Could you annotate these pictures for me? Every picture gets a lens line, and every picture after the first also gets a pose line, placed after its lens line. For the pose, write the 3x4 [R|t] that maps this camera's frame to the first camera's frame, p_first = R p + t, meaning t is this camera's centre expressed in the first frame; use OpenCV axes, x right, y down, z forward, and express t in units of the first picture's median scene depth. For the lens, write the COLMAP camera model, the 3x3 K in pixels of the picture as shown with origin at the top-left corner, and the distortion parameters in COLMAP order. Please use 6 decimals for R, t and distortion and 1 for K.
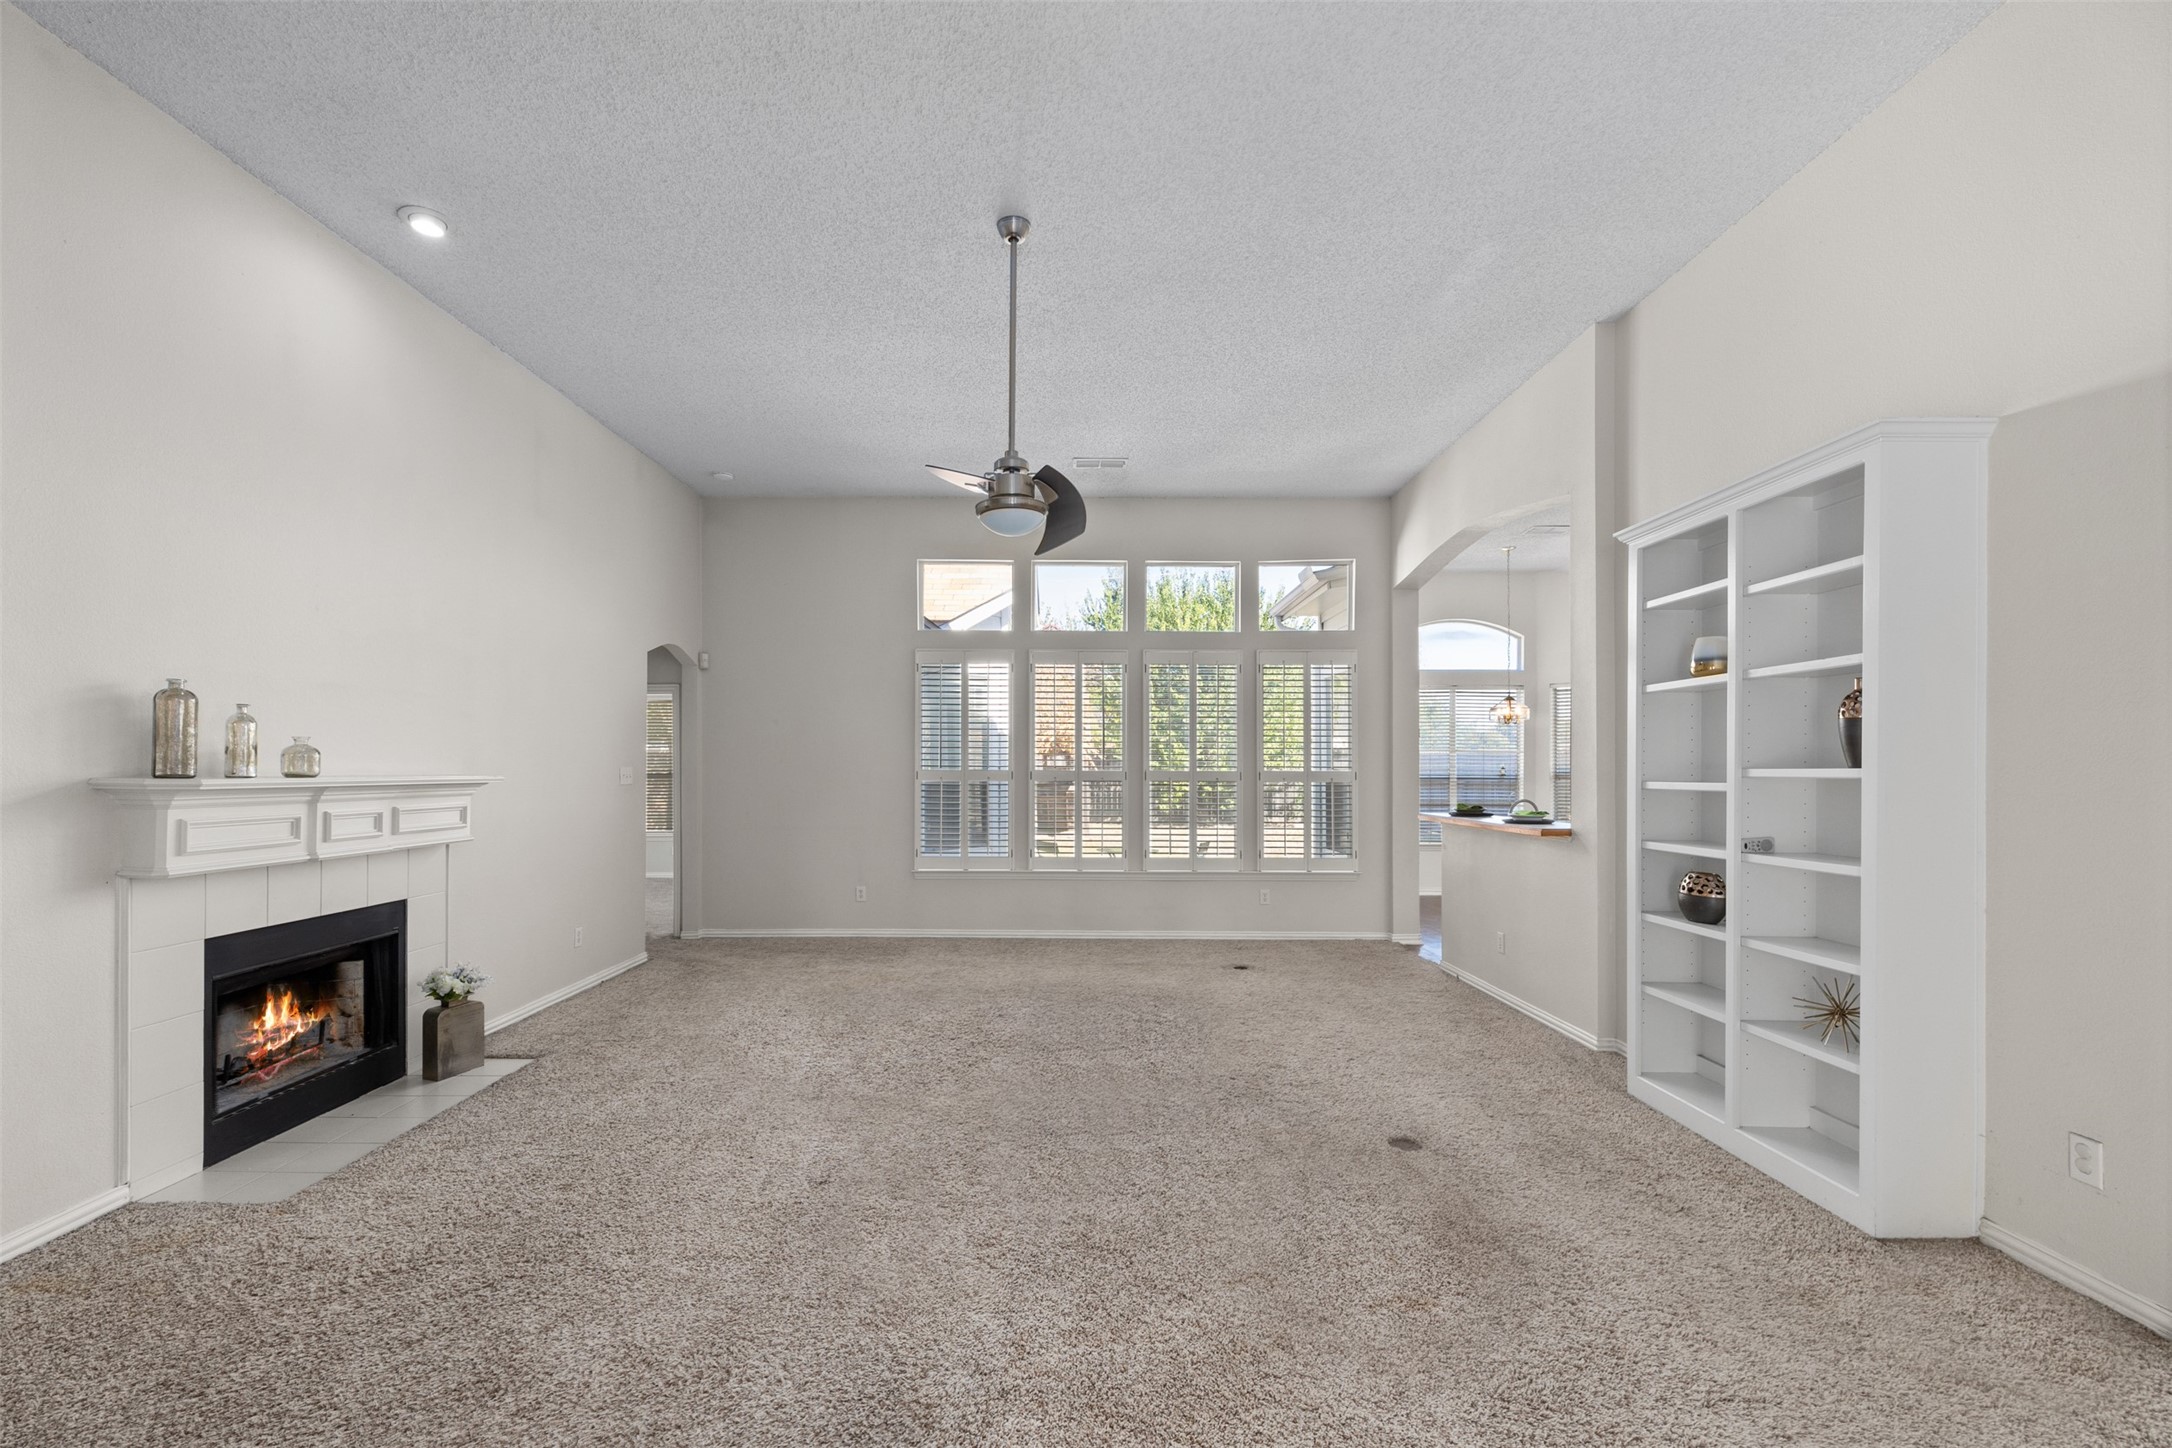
lens RADIAL K [[913.4, 0, 1059.7], [0, 913.4, 767.3], [0, 0, 1]] dist [-0.001536, -0.000159]
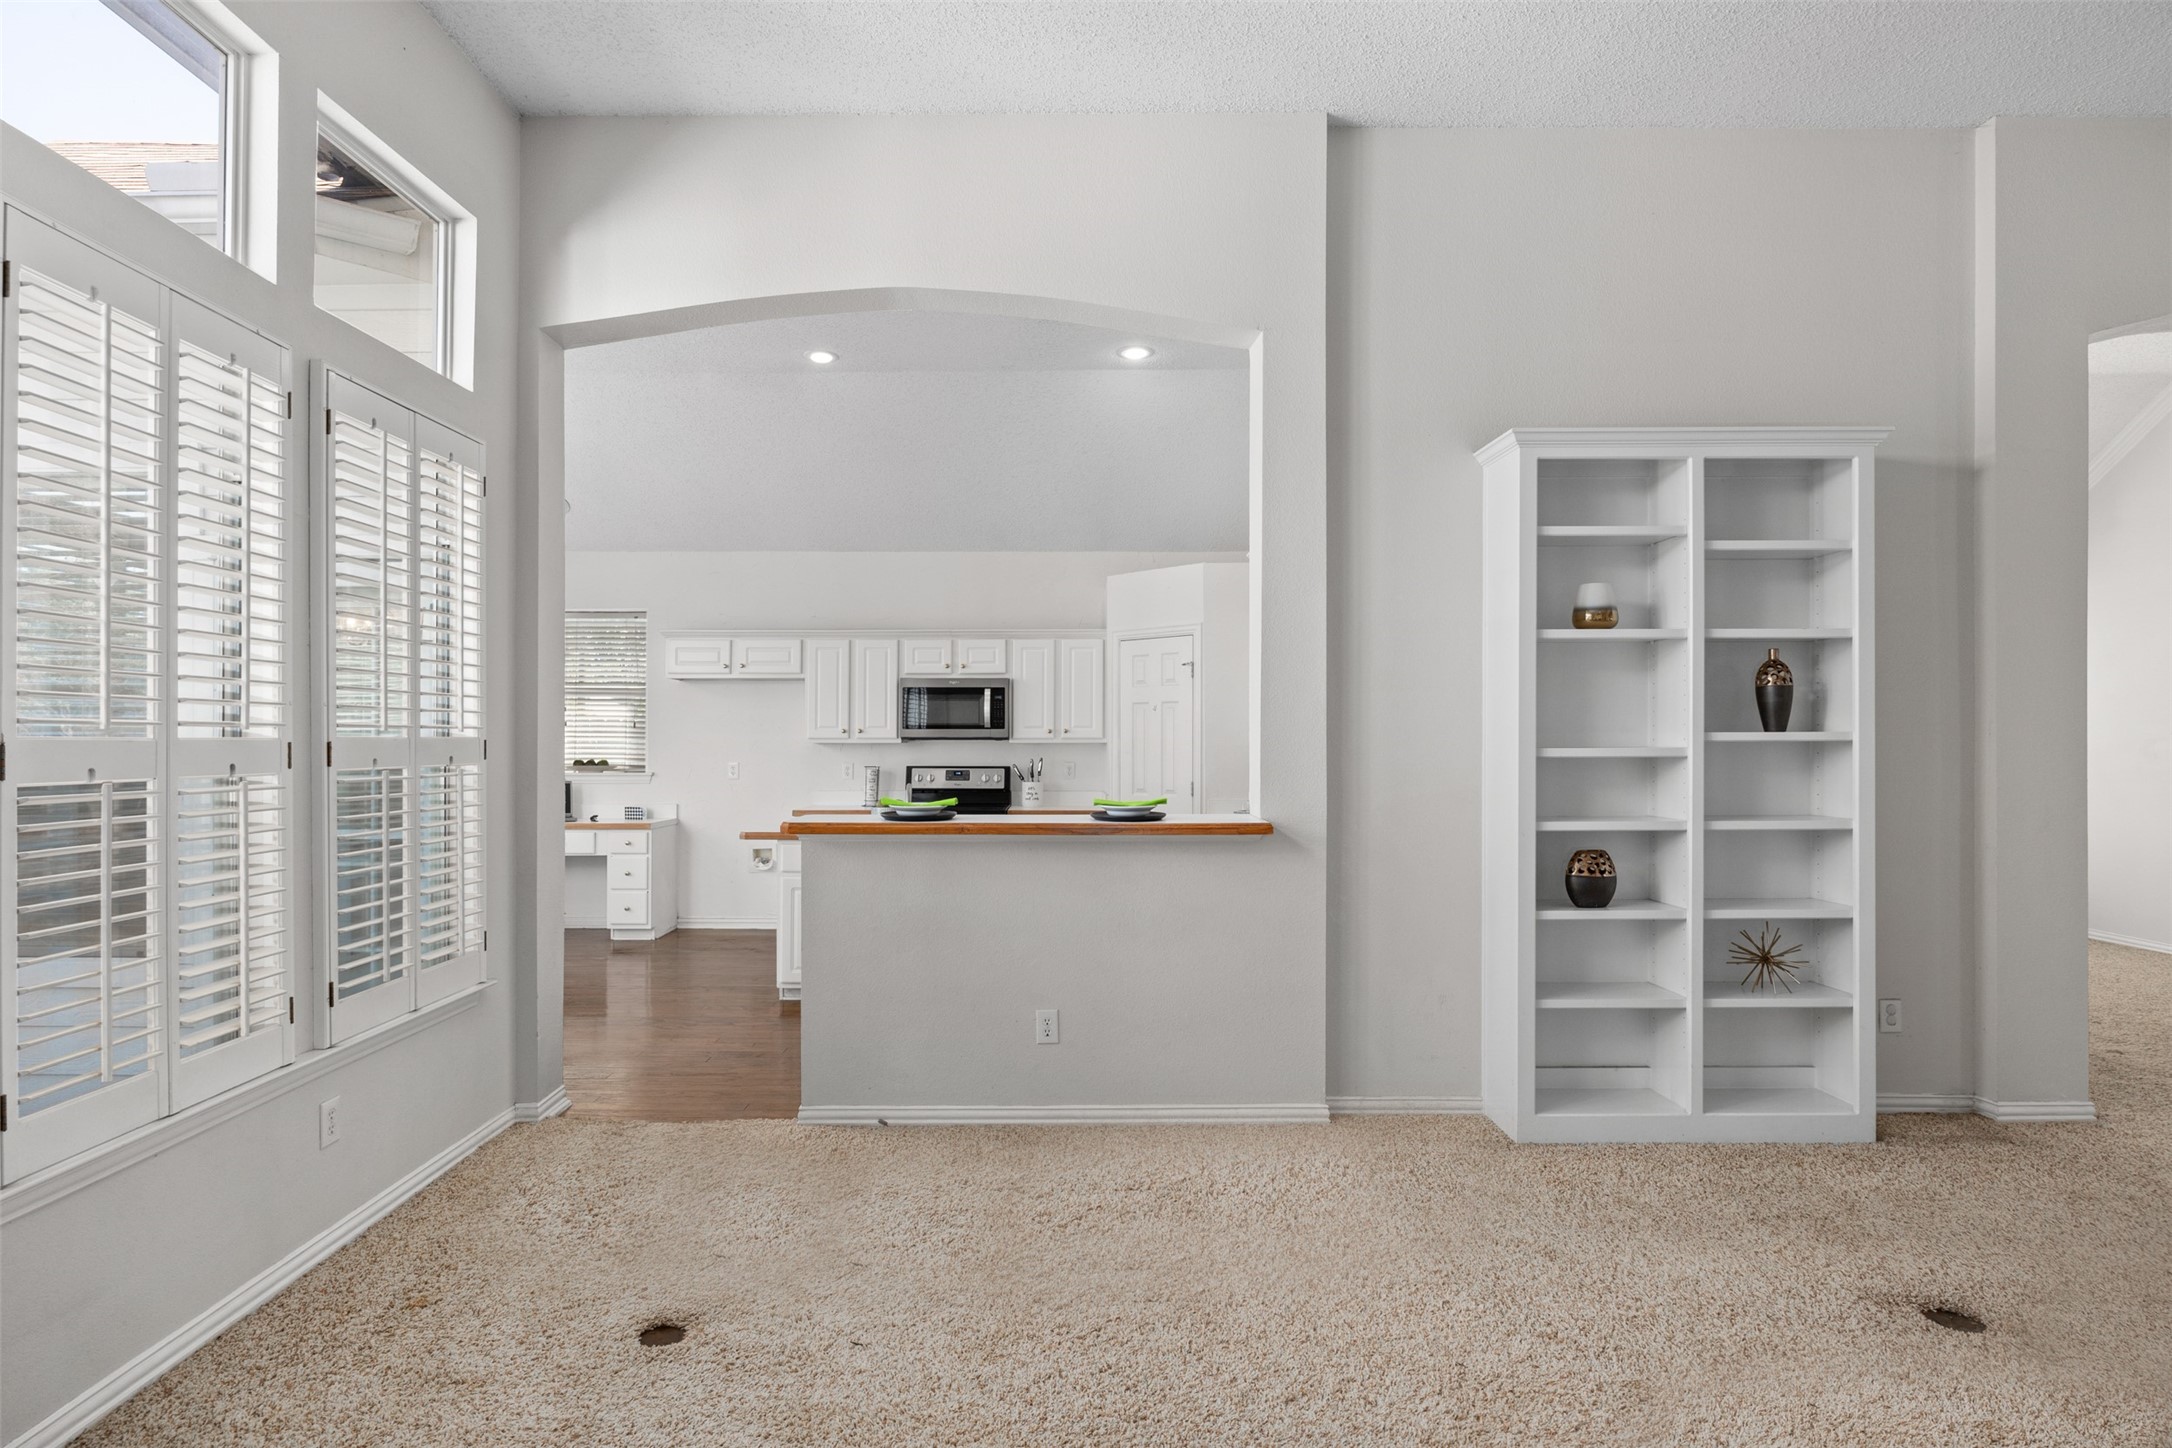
lens RADIAL K [[1122.4, 0, 1071.7], [0, 1122.4, 728.0], [0, 0, 1]] dist [-0.001212, -0.000019]
pose [[-0.014826, 0.005169, 0.999877, -0.324890], [-0.002283, 0.999984, -0.005204, 0.005372], [-0.999887, -0.002359, -0.014814, 1.347913]]
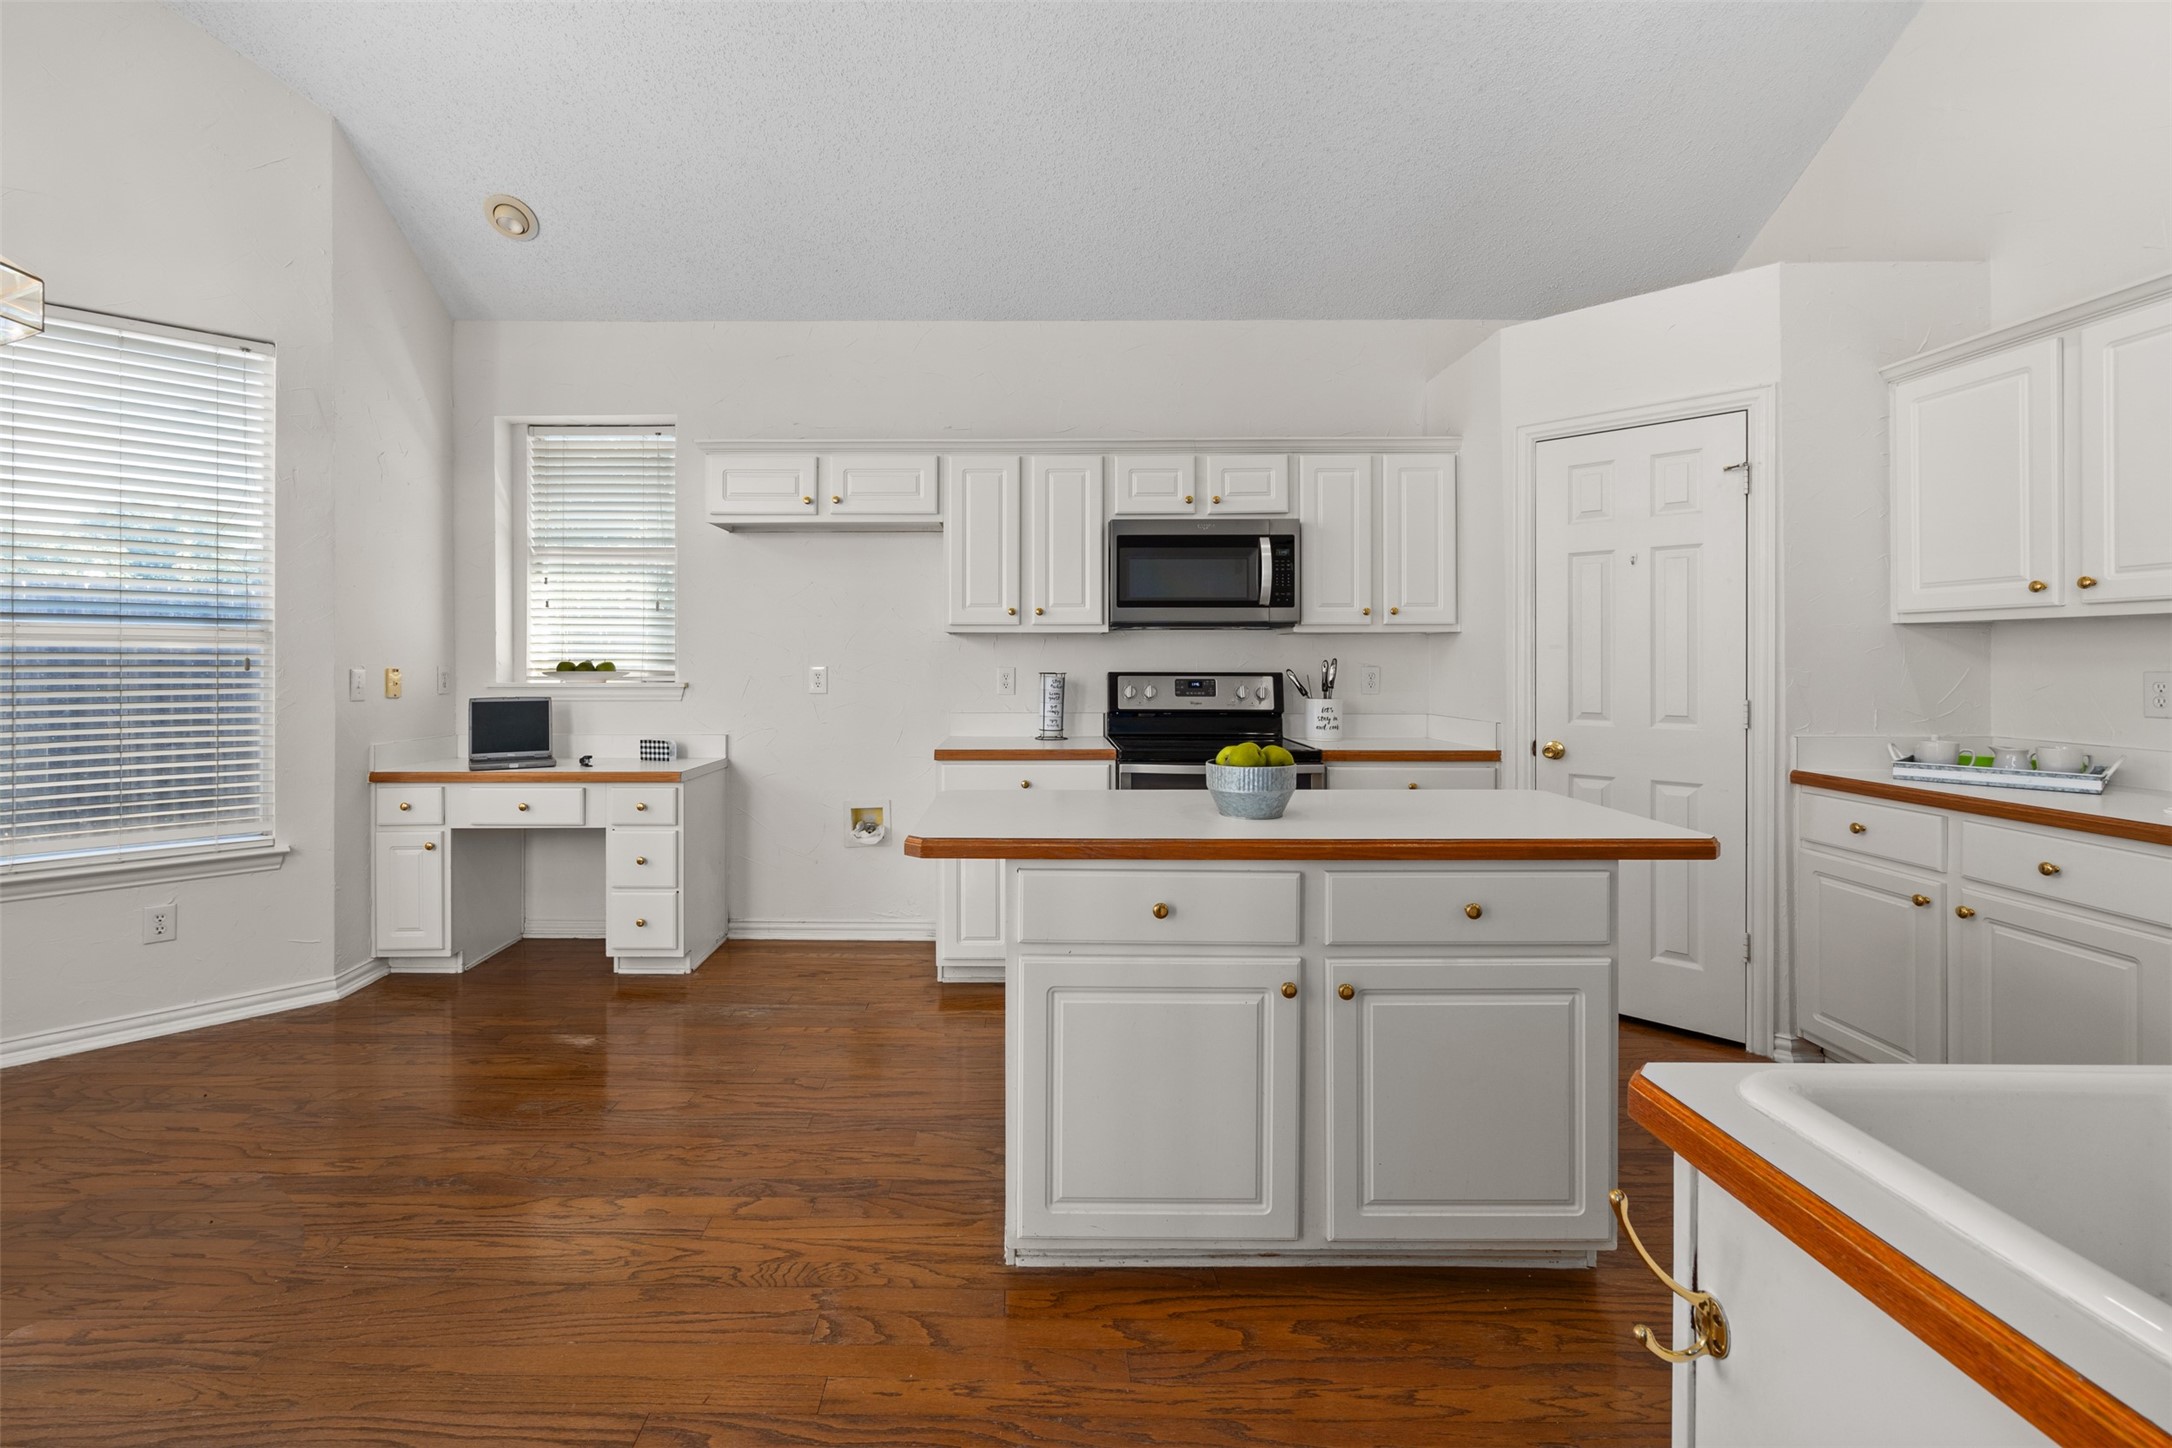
lens RADIAL K [[919.8, 0, 1025.4], [0, 919.8, 660.4], [0, 0, 1]] dist [-0.006444, -0.000165]
pose [[-0.002082, -0.005725, 0.999981, 0.673560], [-0.002913, 0.999979, 0.005719, 0.044373], [-0.999994, -0.002901, -0.002098, 1.693845]]
